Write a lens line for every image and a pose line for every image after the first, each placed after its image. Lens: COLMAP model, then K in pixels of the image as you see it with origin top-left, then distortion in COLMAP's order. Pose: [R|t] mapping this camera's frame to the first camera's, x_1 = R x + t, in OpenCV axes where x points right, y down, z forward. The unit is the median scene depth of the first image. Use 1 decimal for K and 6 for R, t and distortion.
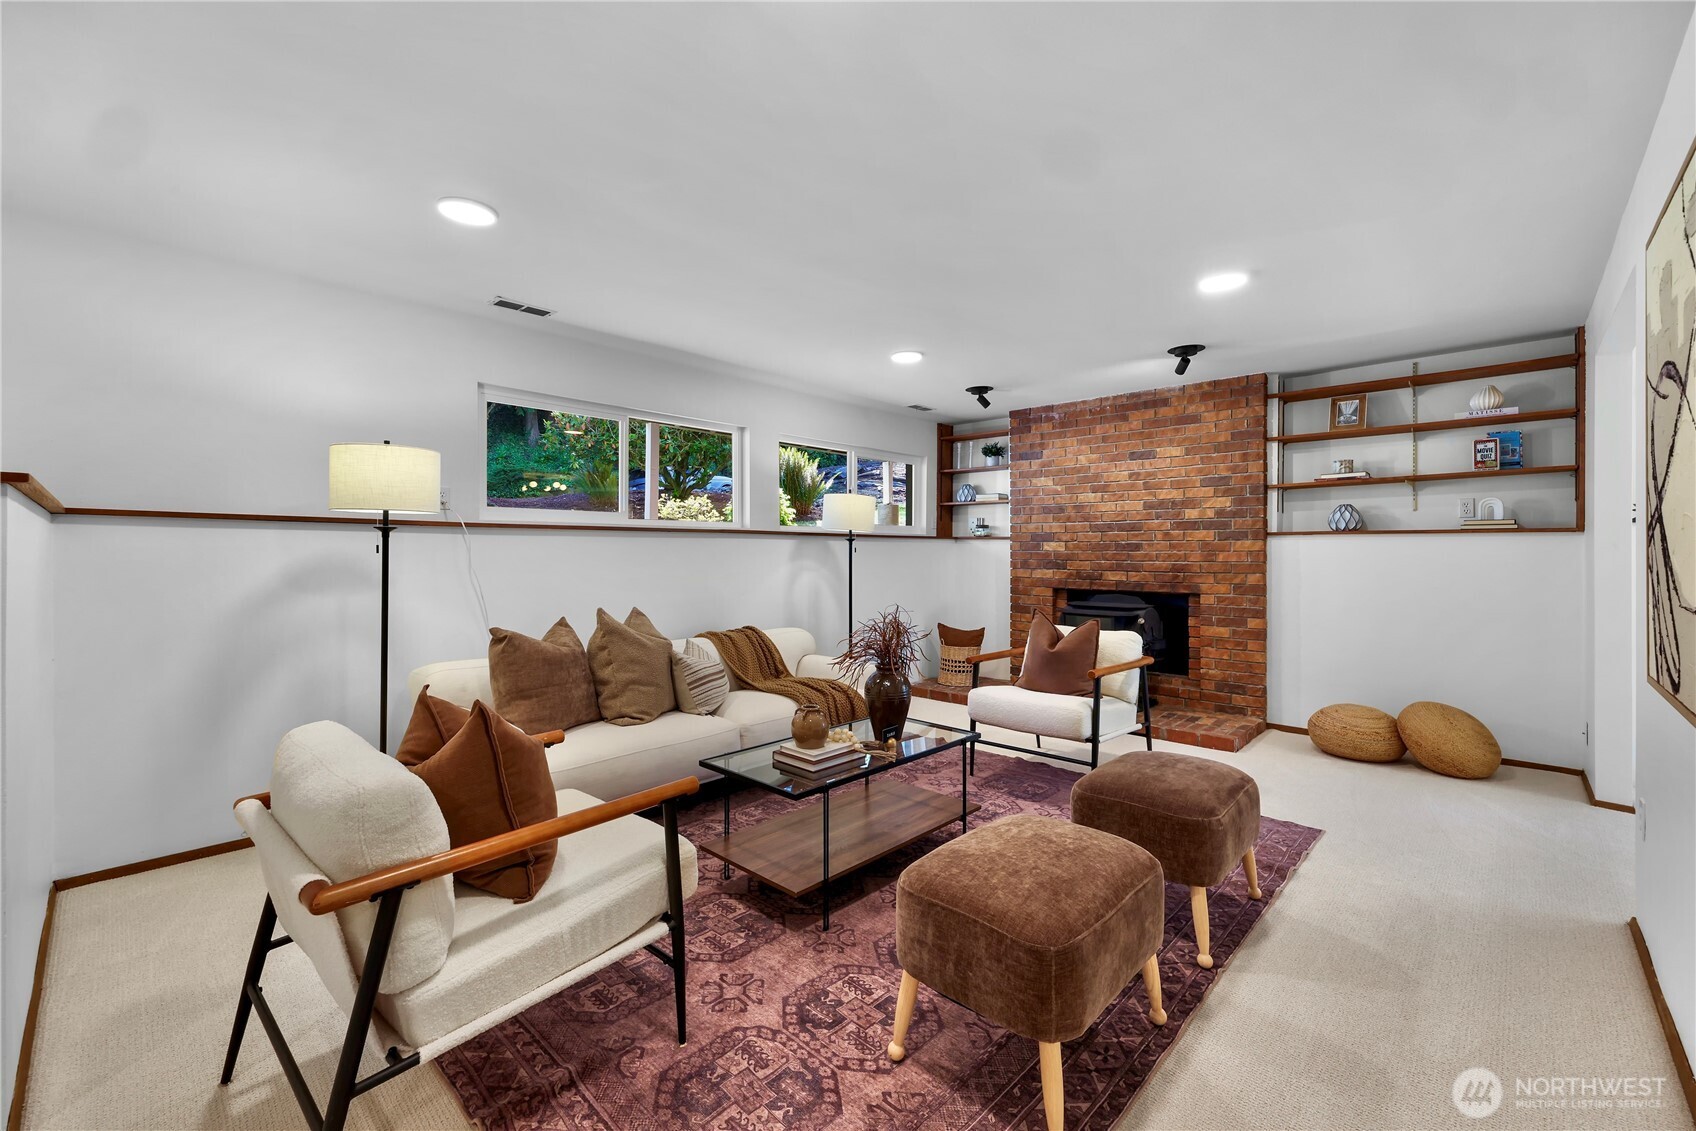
lens RADIAL K [[705.2, 0, 853.5], [0, 705.2, 551.7], [0, 0, 1]] dist [0.003268, 0.000381]
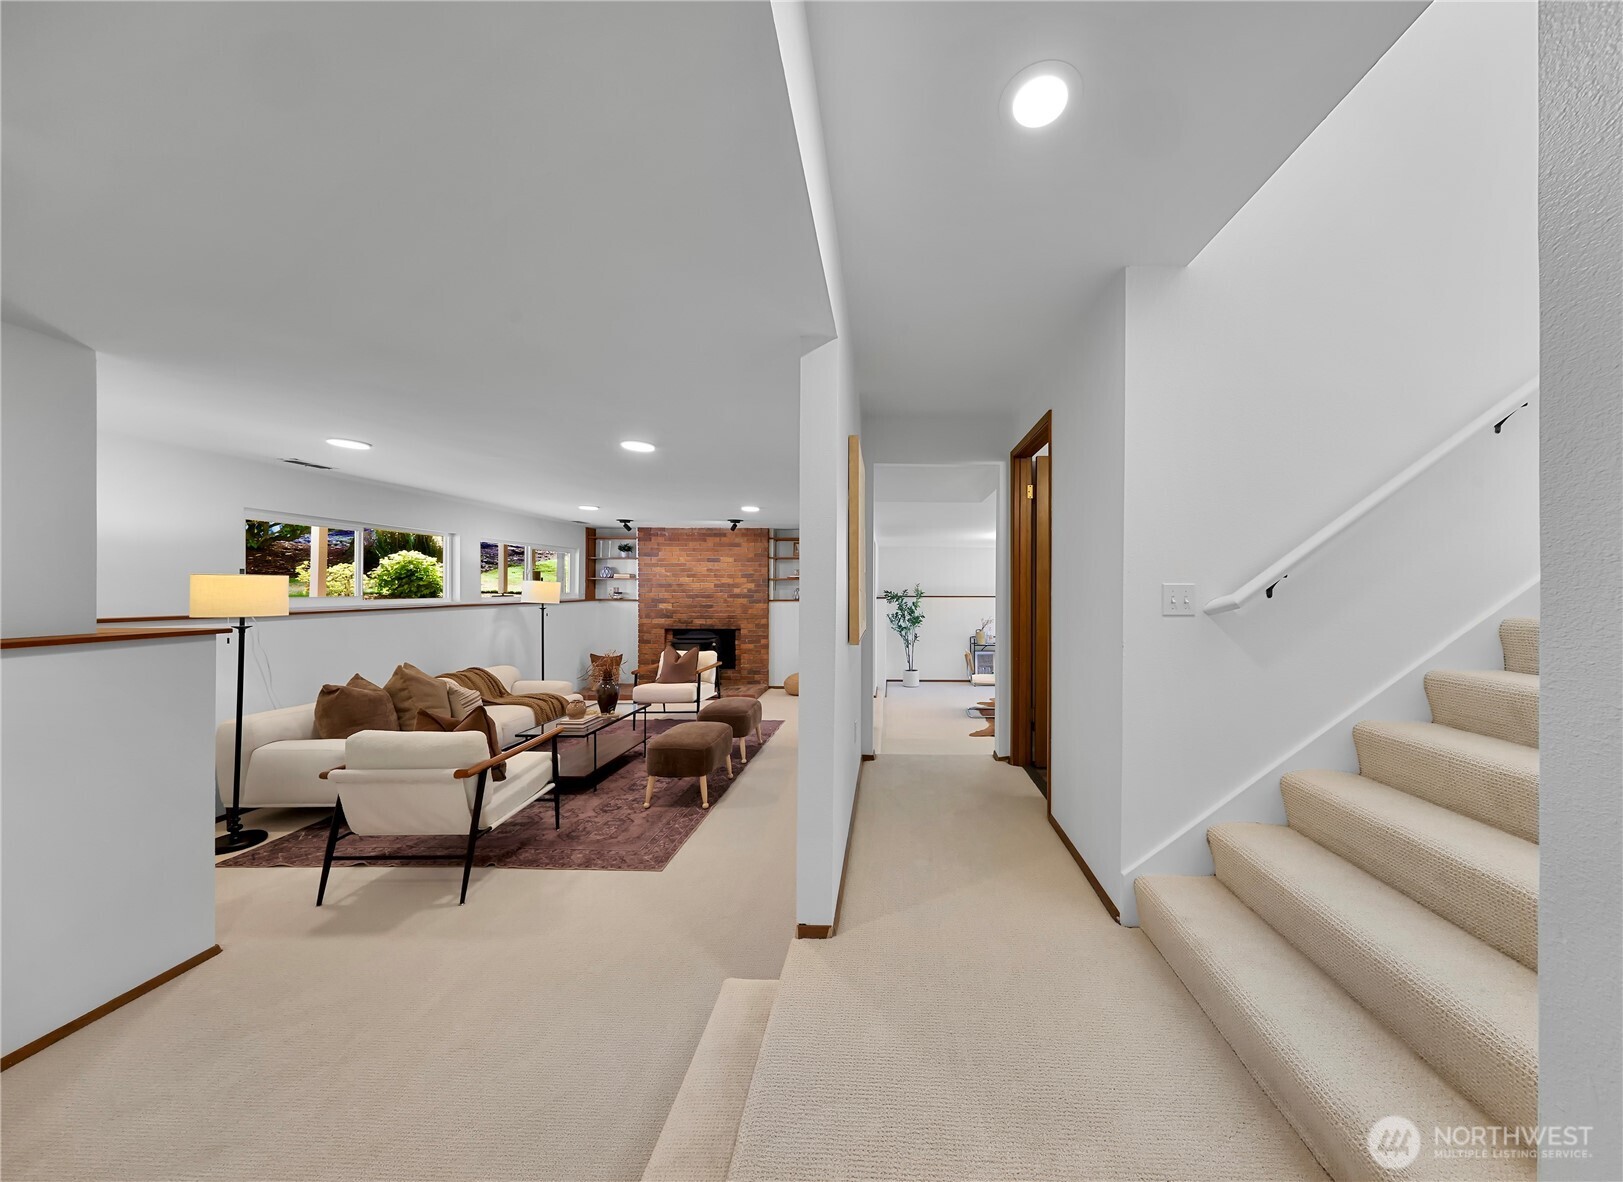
lens RADIAL K [[479.6, 0, 880.2], [0, 479.6, 589.2], [0, 0, 1]] dist [-0.001202, -0.000074]
pose [[0.735455, 0.003459, 0.677565, -0.170086], [-0.000931, 0.999991, -0.004094, -0.053819], [-0.677573, 0.002380, 0.735451, -0.329496]]
